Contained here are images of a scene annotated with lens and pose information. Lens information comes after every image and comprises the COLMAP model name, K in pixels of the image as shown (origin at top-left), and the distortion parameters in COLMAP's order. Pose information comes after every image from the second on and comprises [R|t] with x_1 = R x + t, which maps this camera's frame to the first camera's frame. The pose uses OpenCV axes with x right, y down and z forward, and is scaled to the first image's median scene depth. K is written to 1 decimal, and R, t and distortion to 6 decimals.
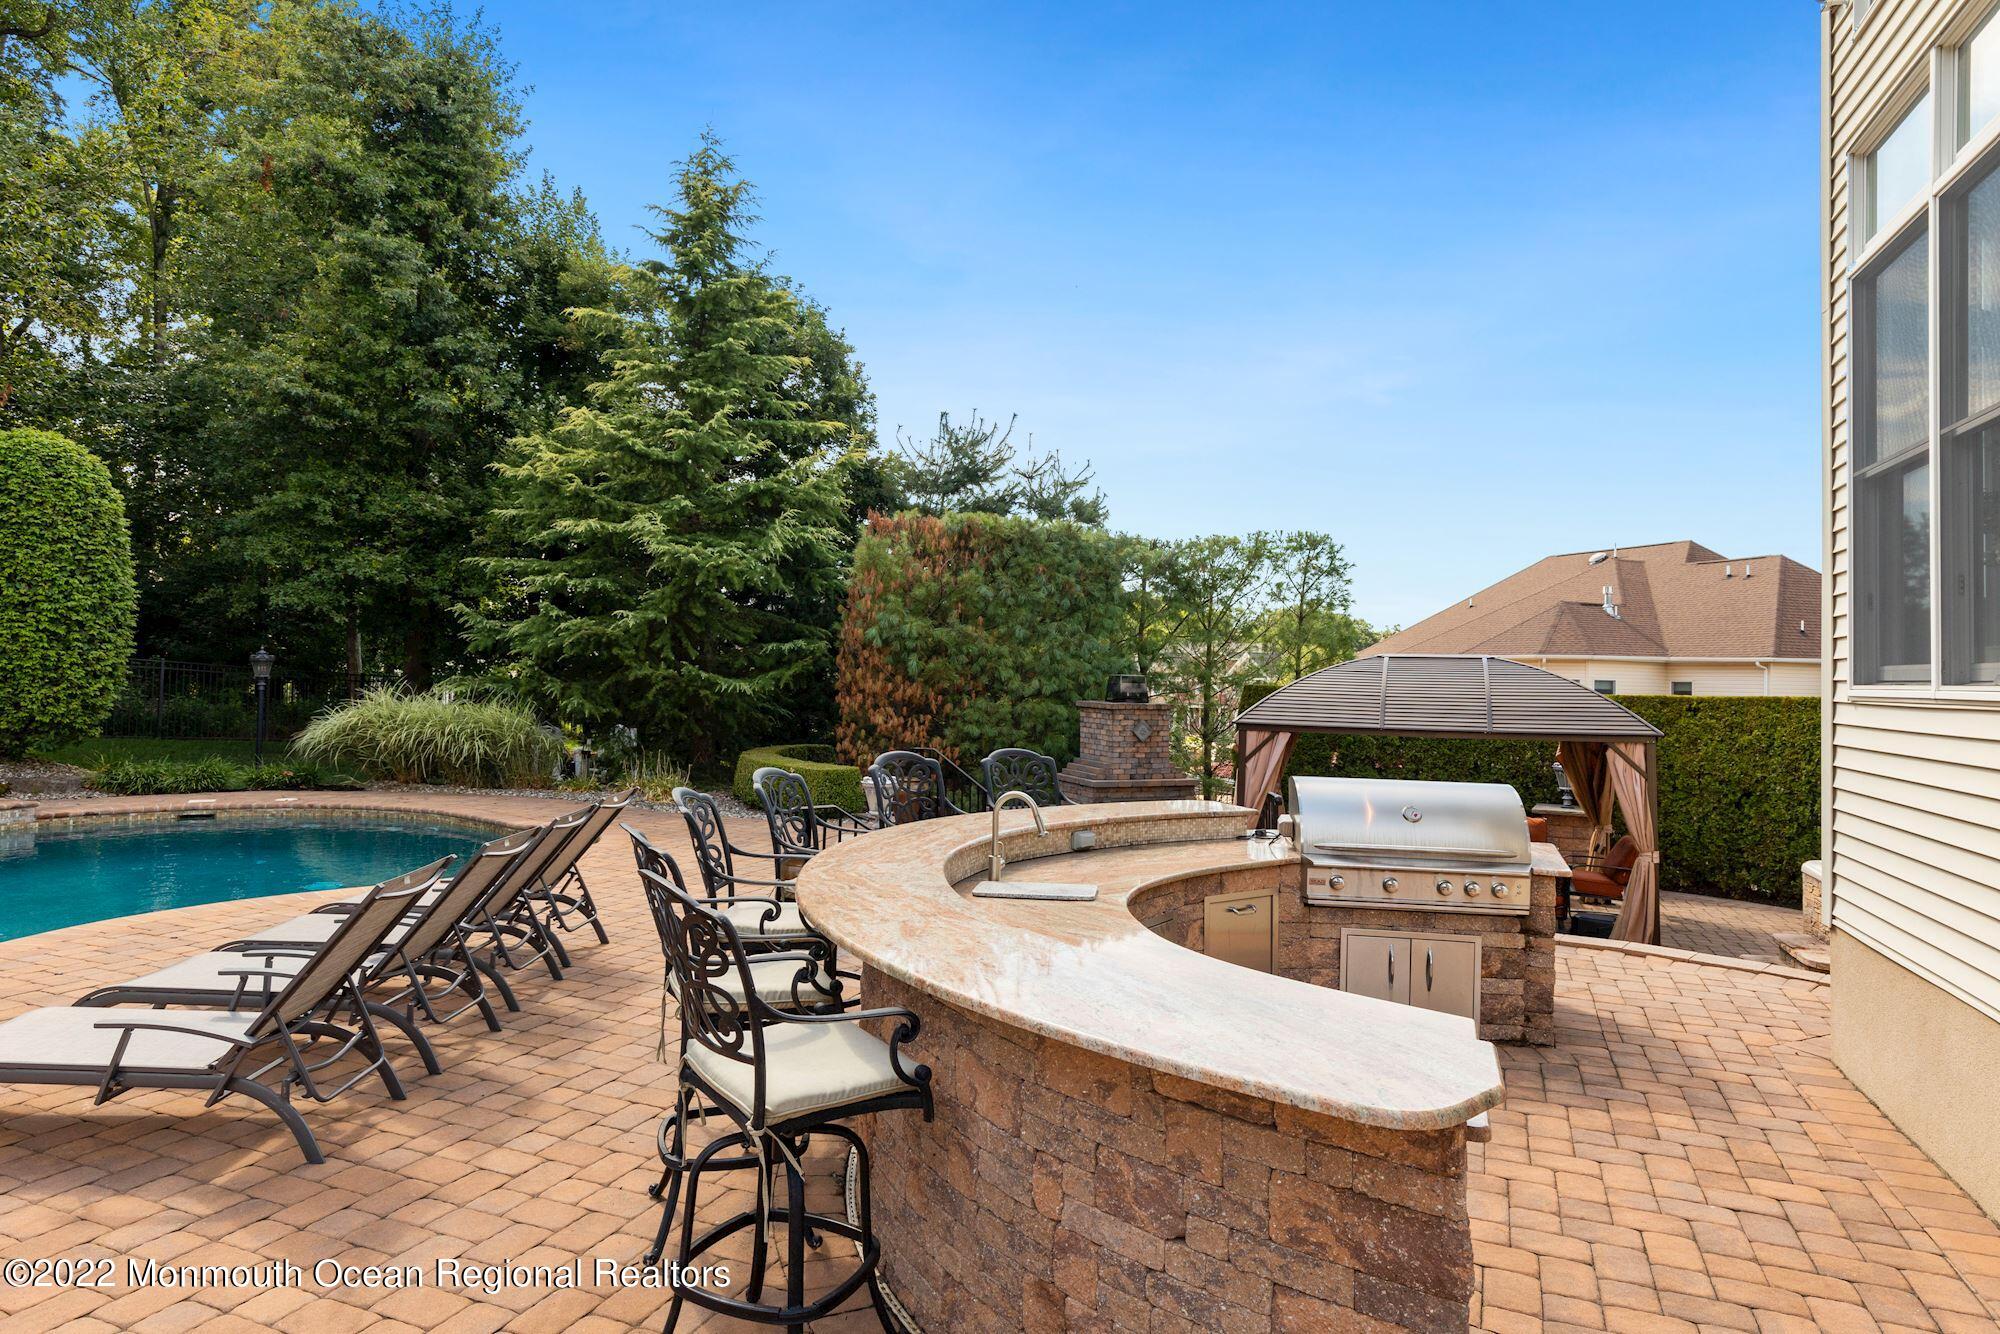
lens RADIAL K [[1131.5, 0, 997.5], [0, 1131.5, 656.2], [0, 0, 1]] dist [0.001488, 0.001605]
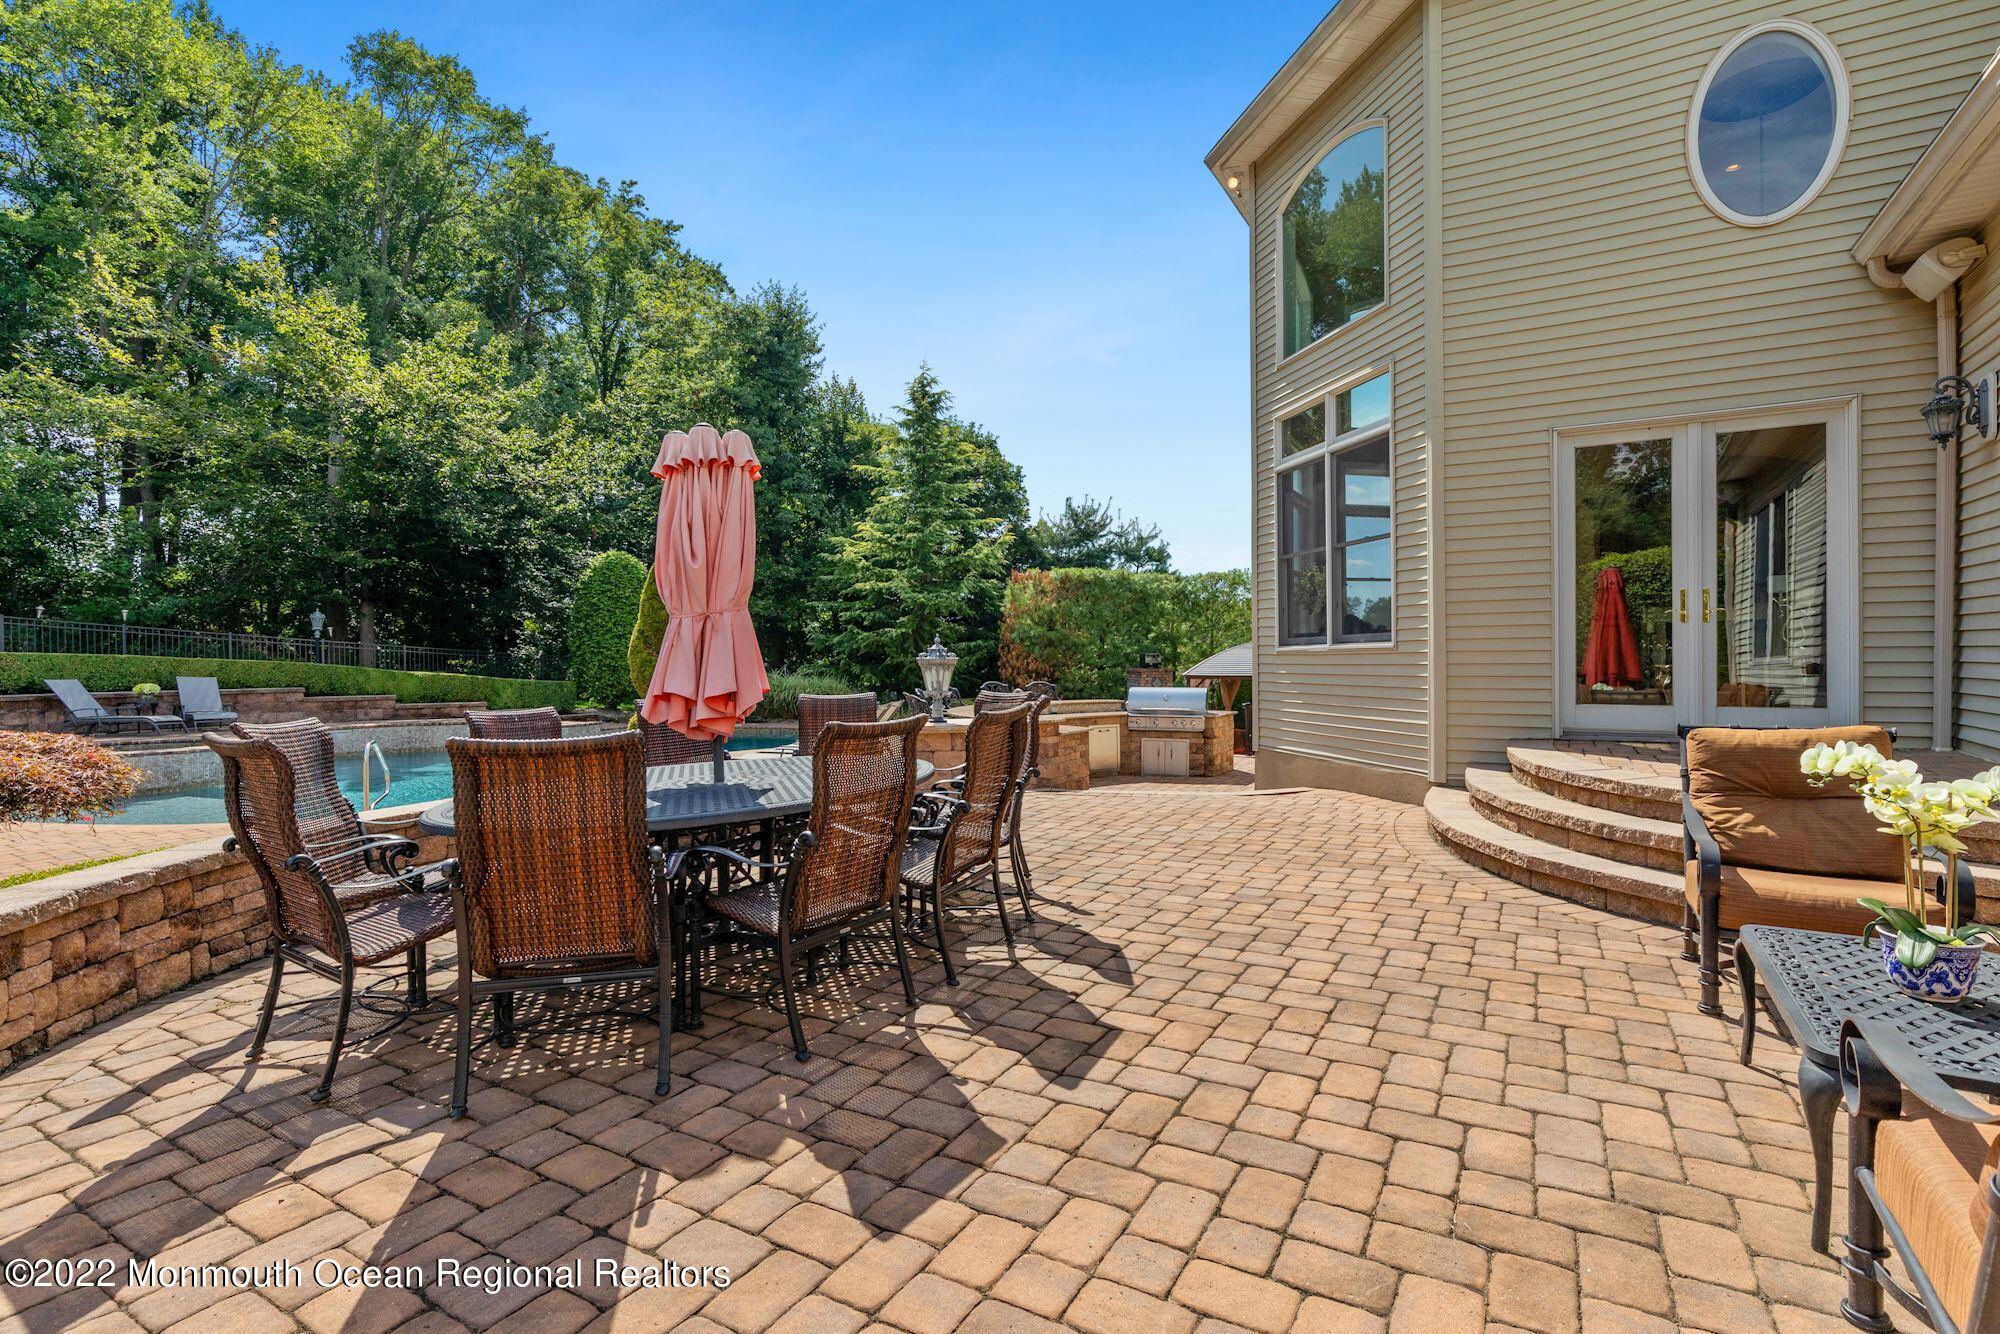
lens RADIAL K [[907.3, 0, 1000.0], [0, 907.3, 667.0], [0, 0, 1]] dist [0.000083, -0.000335]
pose [[0.983019, -0.025944, -0.181663, 0.118382], [0.030302, 0.999315, 0.021254, -0.000919], [0.180987, -0.026398, 0.983131, -0.430210]]
